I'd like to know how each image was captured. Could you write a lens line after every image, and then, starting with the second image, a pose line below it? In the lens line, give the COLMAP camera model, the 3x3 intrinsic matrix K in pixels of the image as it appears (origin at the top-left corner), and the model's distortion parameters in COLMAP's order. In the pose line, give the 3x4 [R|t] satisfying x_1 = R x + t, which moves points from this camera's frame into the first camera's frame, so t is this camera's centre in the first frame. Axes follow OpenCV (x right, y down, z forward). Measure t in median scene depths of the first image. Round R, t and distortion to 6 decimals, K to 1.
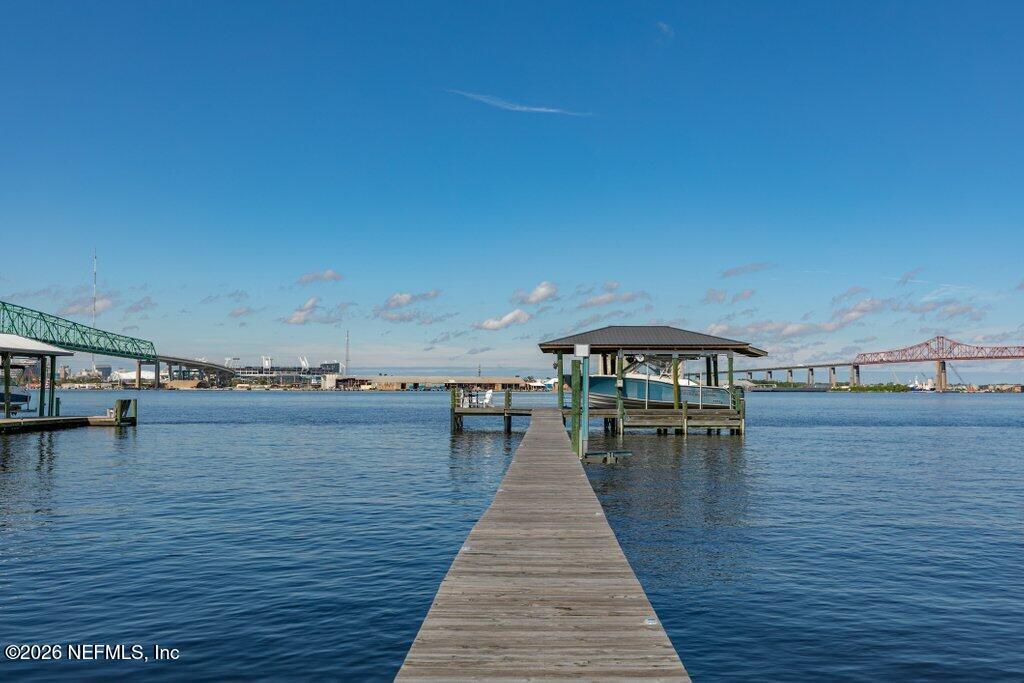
lens RADIAL K [[992.2, 0, 512.0], [0, 992.2, 341.5], [0, 0, 1]] dist [-0.005655, -0.005098]
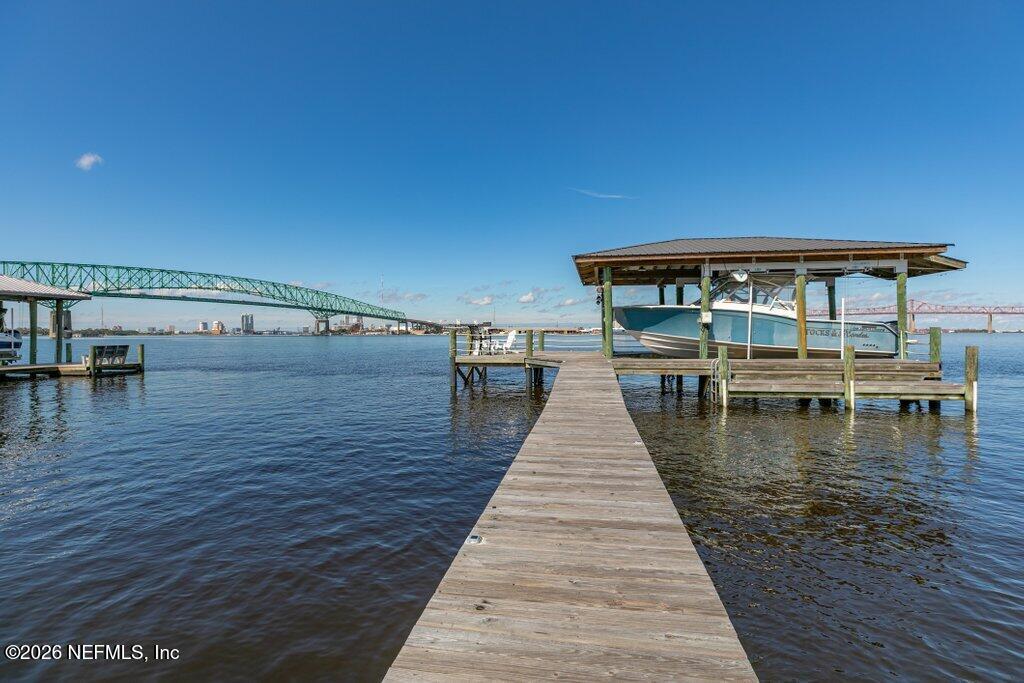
lens RADIAL K [[453.4, 0, 517.3], [0, 453.4, 338.0], [0, 0, 1]] dist [0.000085, 0.000155]
pose [[0.992519, -0.007202, -0.121881, 0.024221], [0.014256, 0.998267, 0.057102, 0.034678], [0.121259, -0.058412, 0.990901, 0.657592]]
